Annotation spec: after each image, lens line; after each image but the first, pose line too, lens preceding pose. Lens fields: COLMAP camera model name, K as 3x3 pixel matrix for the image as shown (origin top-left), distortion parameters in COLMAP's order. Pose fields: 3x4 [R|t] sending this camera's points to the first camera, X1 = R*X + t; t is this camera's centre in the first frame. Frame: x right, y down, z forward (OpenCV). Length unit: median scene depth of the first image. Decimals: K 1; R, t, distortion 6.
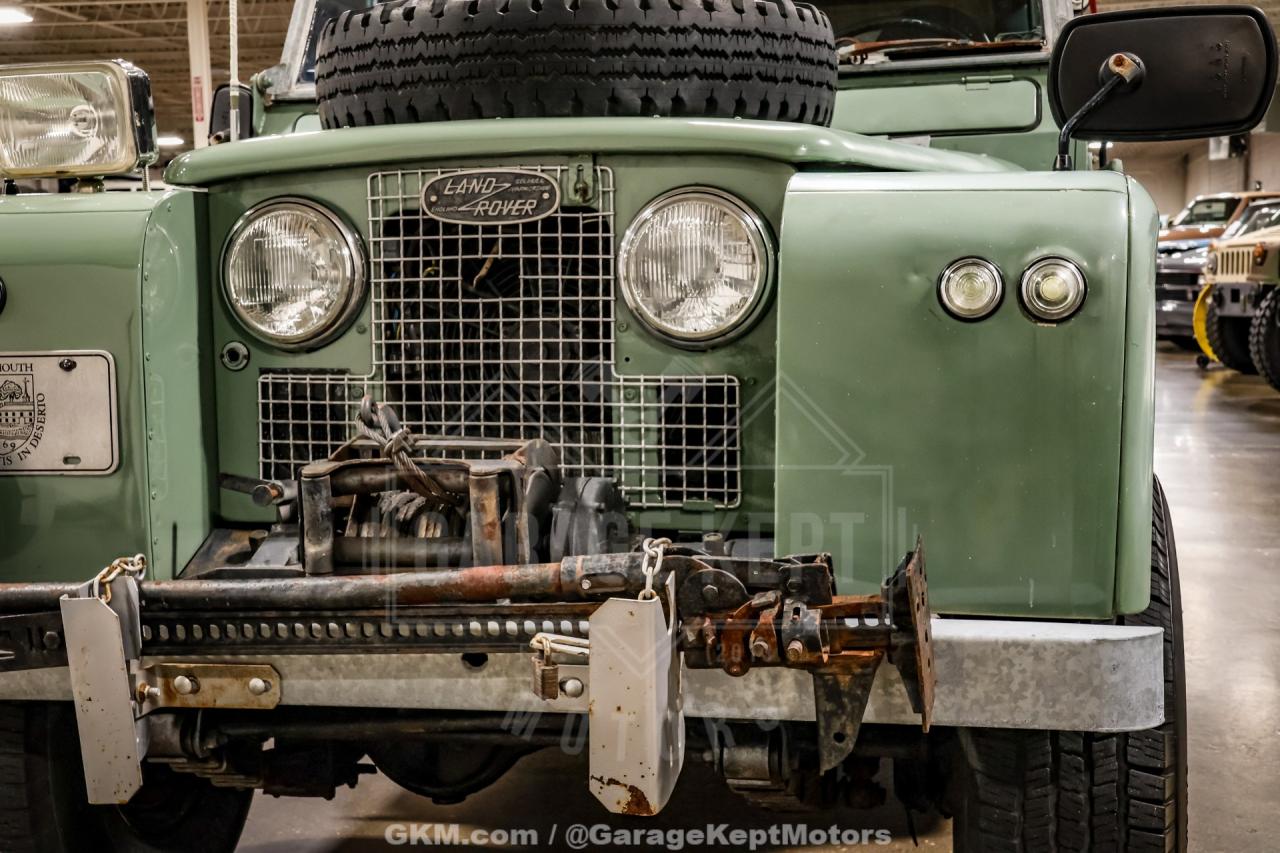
lens RADIAL K [[1757.0, 0, 637.7], [0, 1757.0, 426.3], [0, 0, 1]] dist [0.065357, 0.305362]
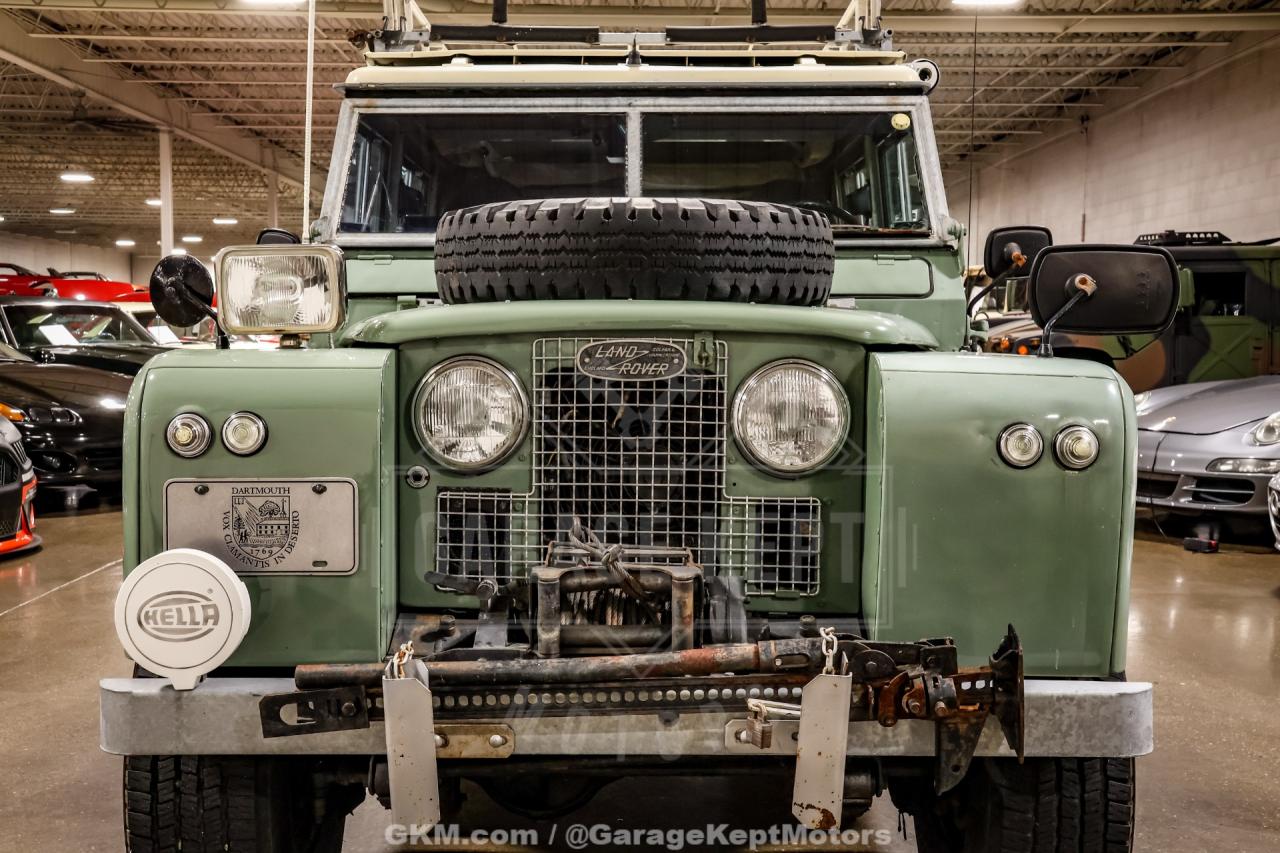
lens RADIAL K [[1542.1, 0, 643.2], [0, 1542.1, 424.4], [0, 0, 1]] dist [0.030077, 0.058125]
pose [[0.976842, 0.012642, 0.213589, -0.327232], [-0.006808, 0.999584, -0.028029, -0.050776], [-0.213854, 0.025926, 0.976521, -0.131726]]
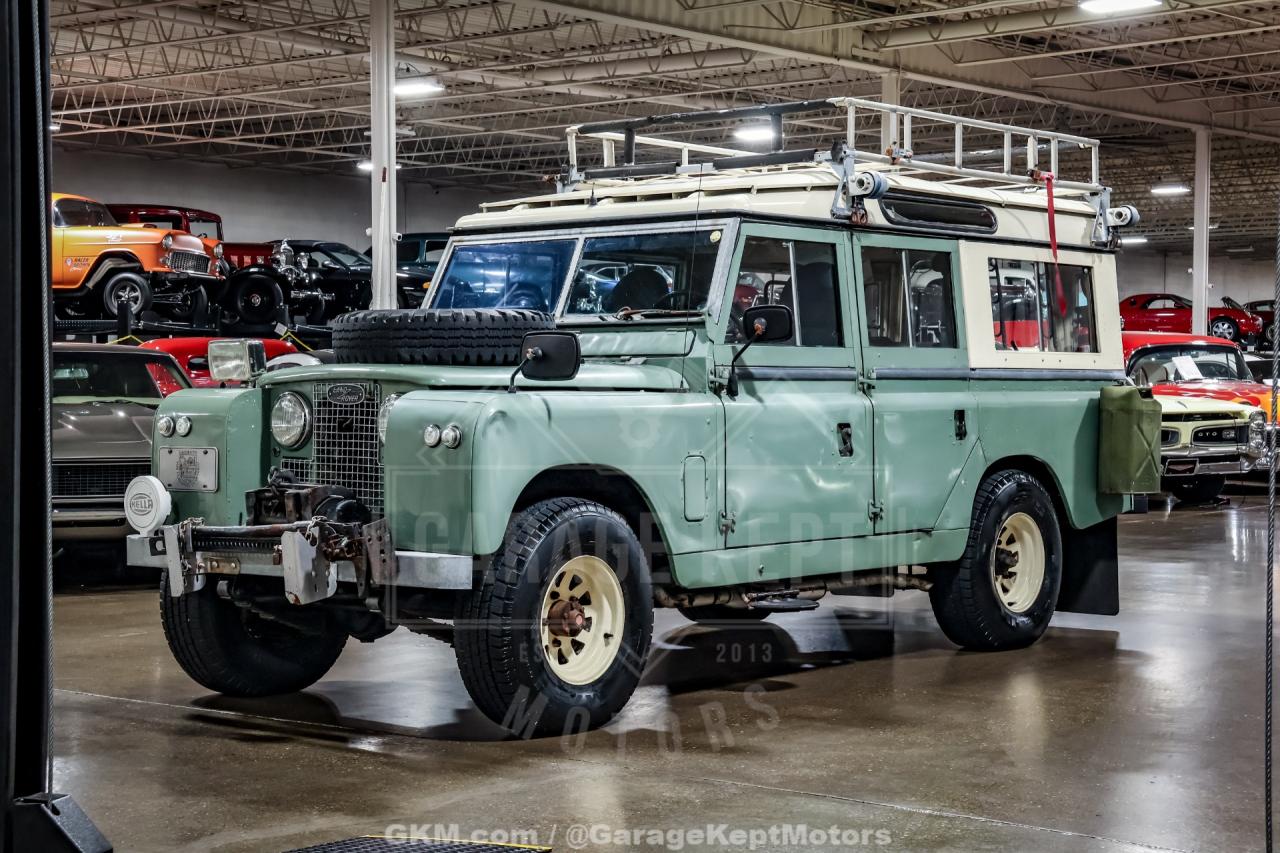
lens RADIAL K [[2187.8, 0, 637.5], [0, 2187.8, 427.6], [0, 0, 1]] dist [0.199612, 0.281751]
pose [[0.888517, 0.031431, -0.457765, 1.835196], [-0.057129, 0.997466, -0.042400, 0.034257], [0.455272, 0.063825, 0.888062, -1.738131]]
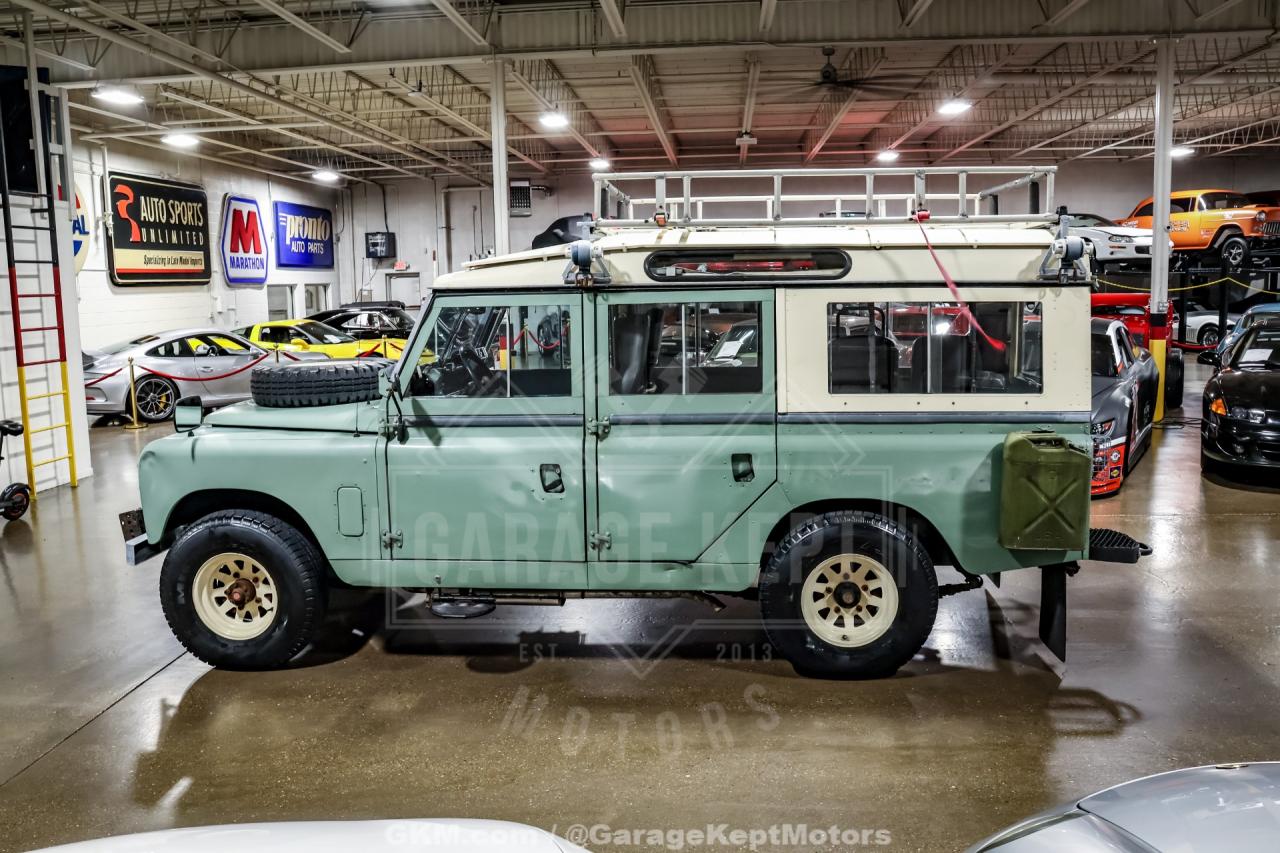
lens RADIAL K [[1109.0, 0, 633.9], [0, 1109.0, 437.5], [0, 0, 1]] dist [-0.114016, 0.011253]
pose [[0.120248, 0.156879, -0.980270, 2.581965], [-0.064419, 0.986587, 0.149988, -0.537724], [0.990652, 0.045112, 0.128741, 1.598620]]
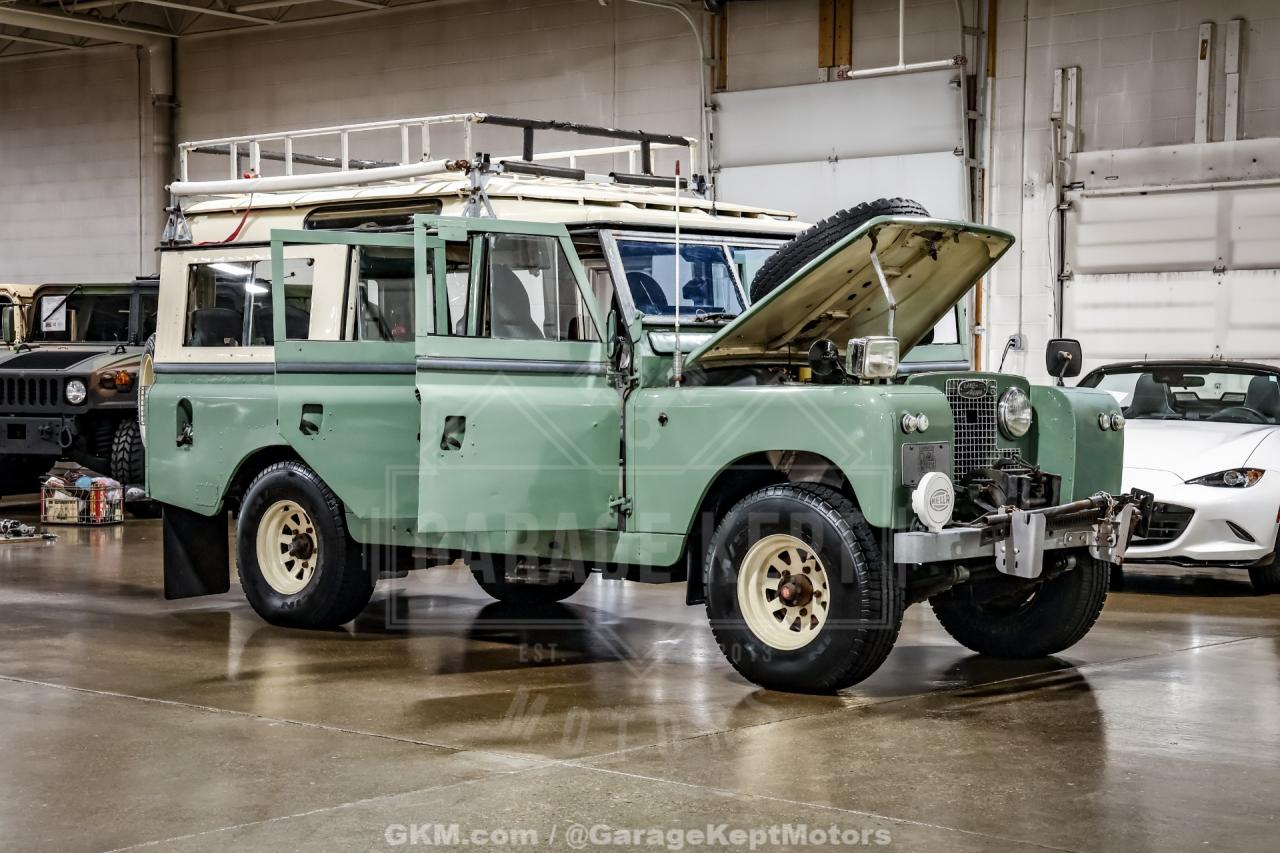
lens RADIAL K [[2232.4, 0, 640.6], [0, 2232.4, 427.1], [0, 0, 1]] dist [0.193313, 0.166078]
pose [[0.493095, 0.001378, 0.869974, -3.696033], [0.058025, 0.997720, -0.034468, 0.030996], [-0.868038, 0.067477, 0.491891, -0.369752]]
